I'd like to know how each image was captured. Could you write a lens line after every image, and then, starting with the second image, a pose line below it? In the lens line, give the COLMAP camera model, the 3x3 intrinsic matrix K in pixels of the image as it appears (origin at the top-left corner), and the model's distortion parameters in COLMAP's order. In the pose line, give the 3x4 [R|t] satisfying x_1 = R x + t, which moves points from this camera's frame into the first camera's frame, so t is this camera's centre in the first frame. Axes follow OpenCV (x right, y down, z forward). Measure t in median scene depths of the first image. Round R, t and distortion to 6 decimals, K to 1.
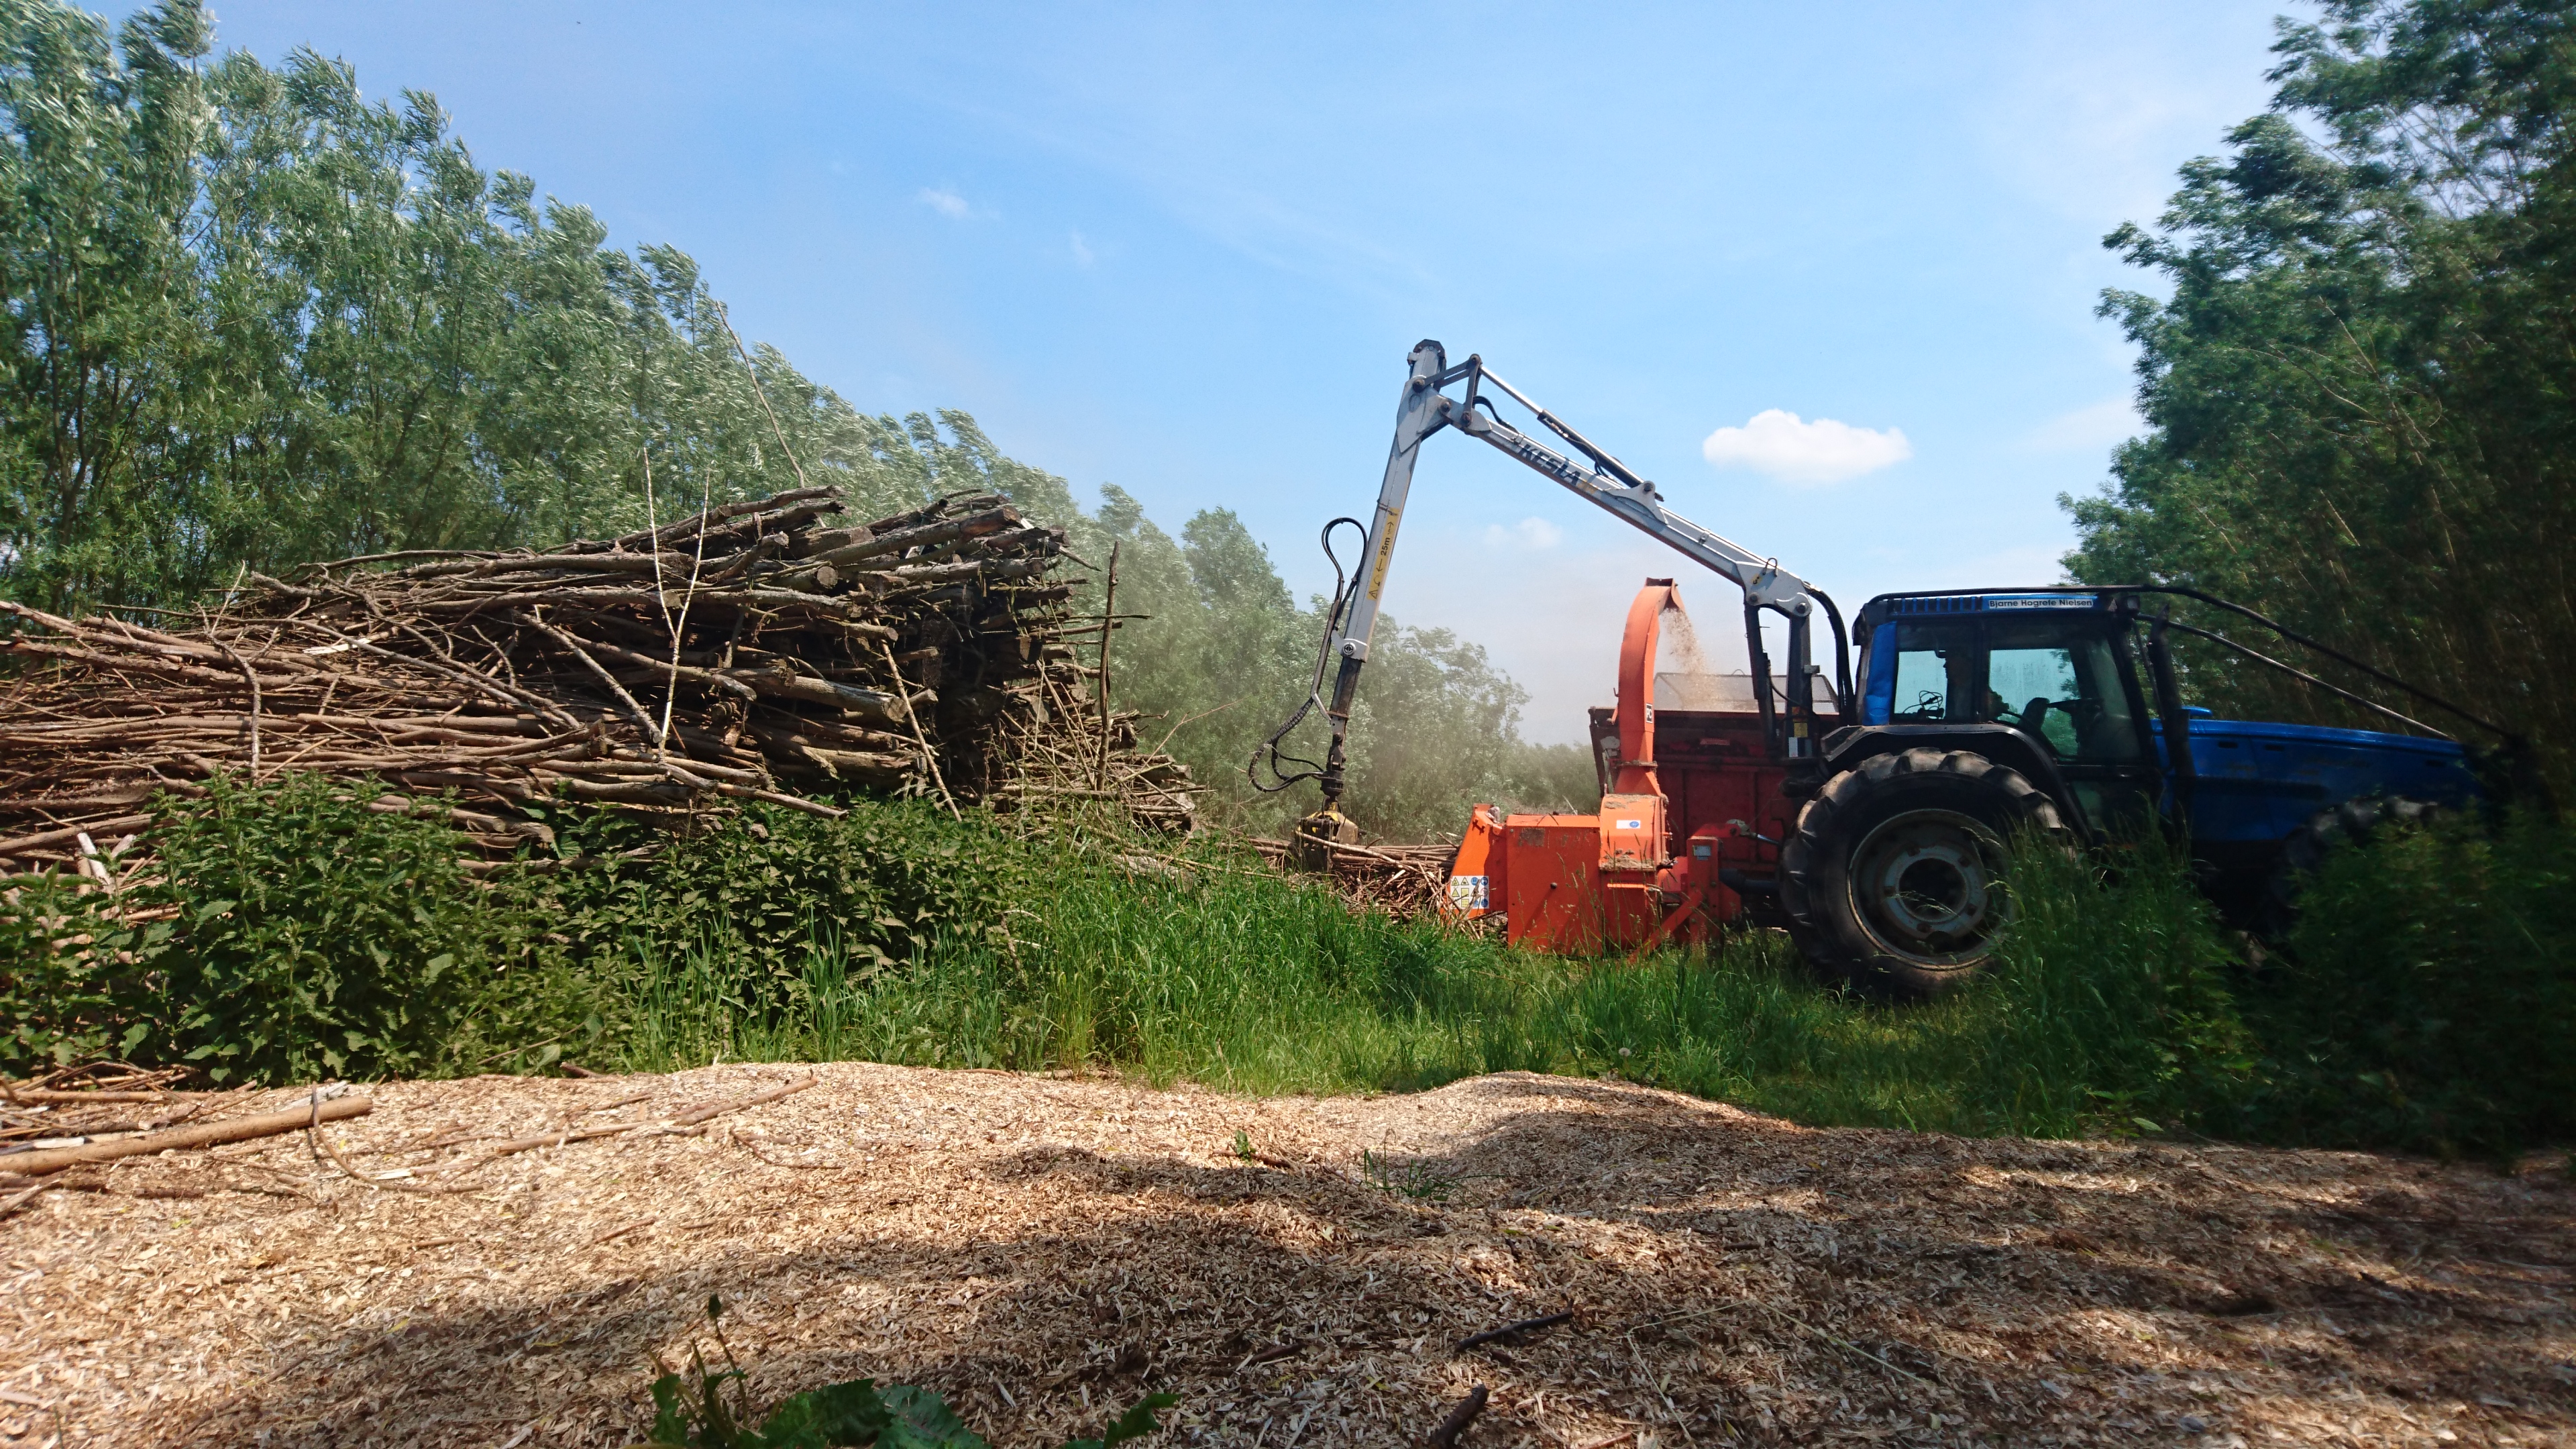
lens RADIAL K [[1594.6, 0, 1288.6], [0, 1594.6, 711.8], [0, 0, 1]] dist [0.058783, -0.018202]
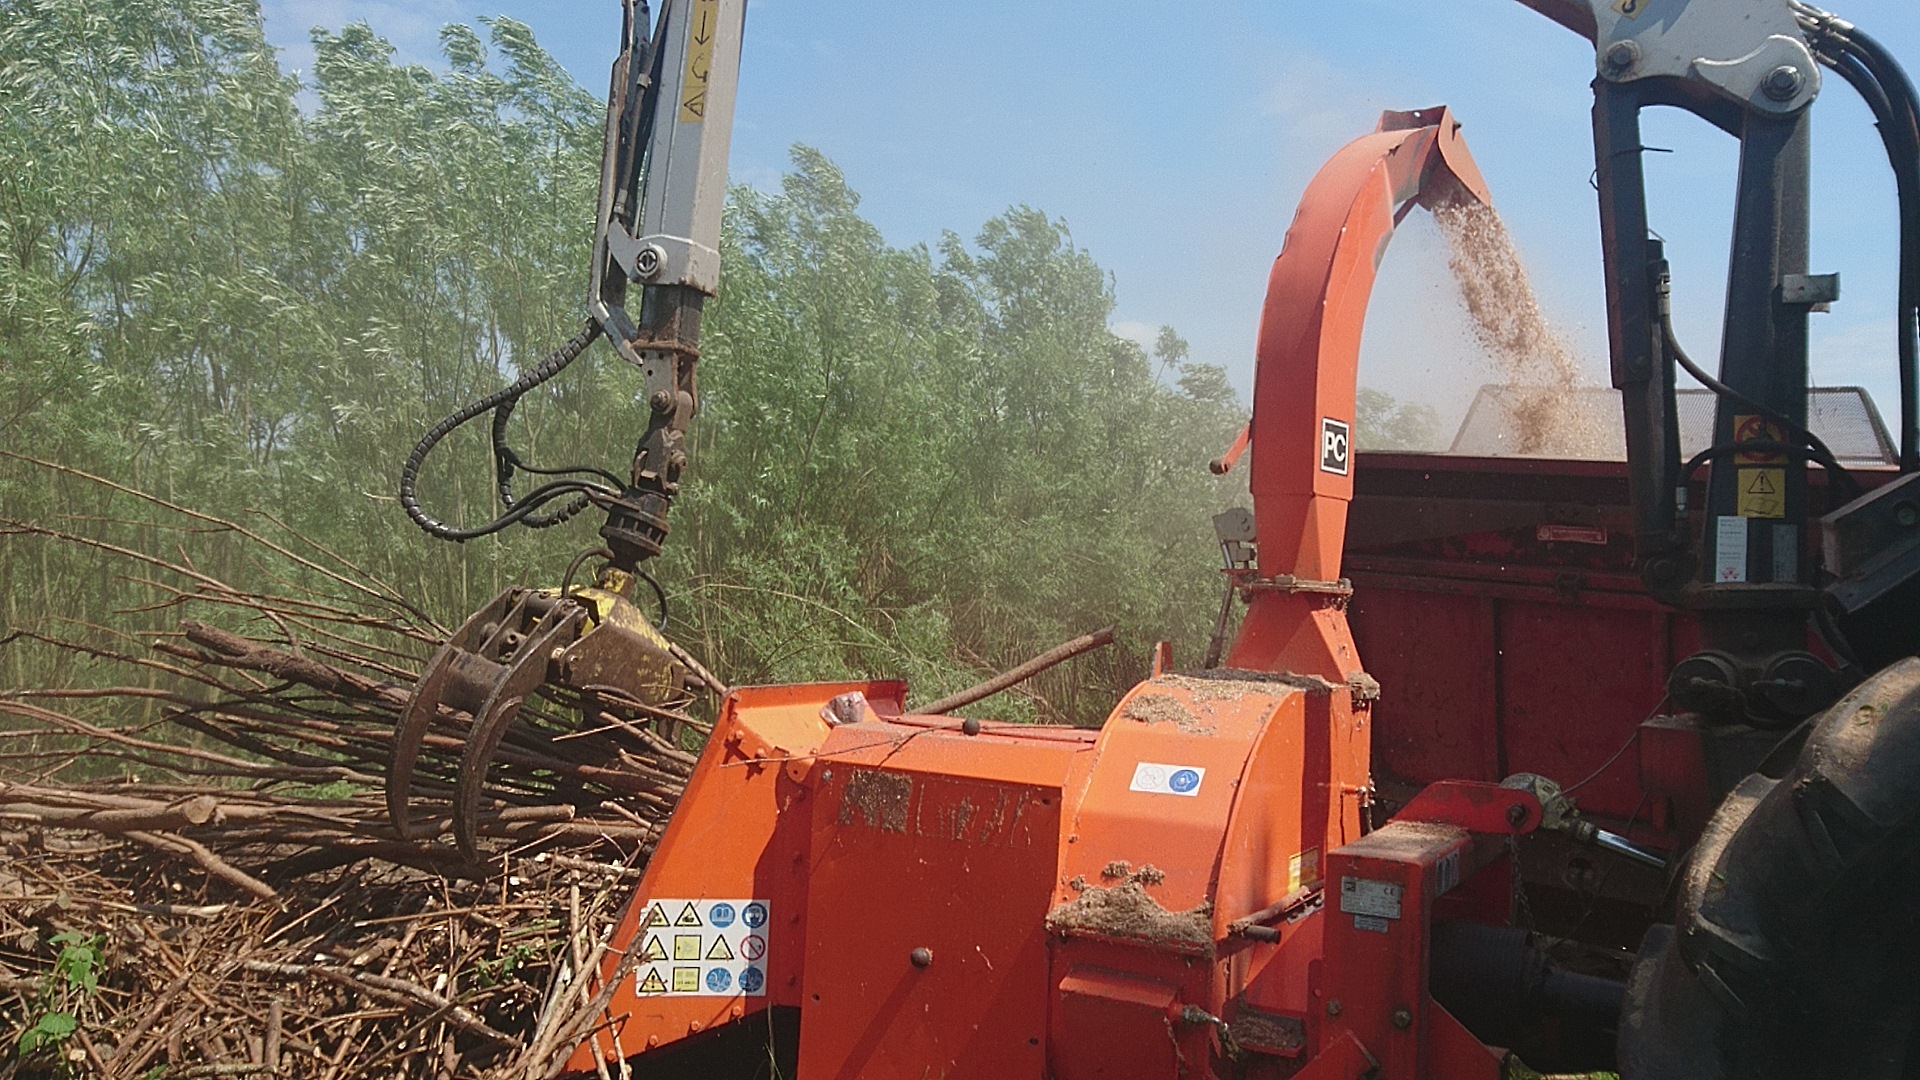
lens RADIAL K [[1492.8, 0, 943.5], [0, 1492.8, 528.6], [0, 0, 1]] dist [-0.016362, 0.008852]
pose [[0.969232, 0.022438, -0.245124, 0.237313], [-0.017978, 0.999630, 0.020417, 0.014134], [0.245492, -0.015382, 0.969277, 0.685147]]
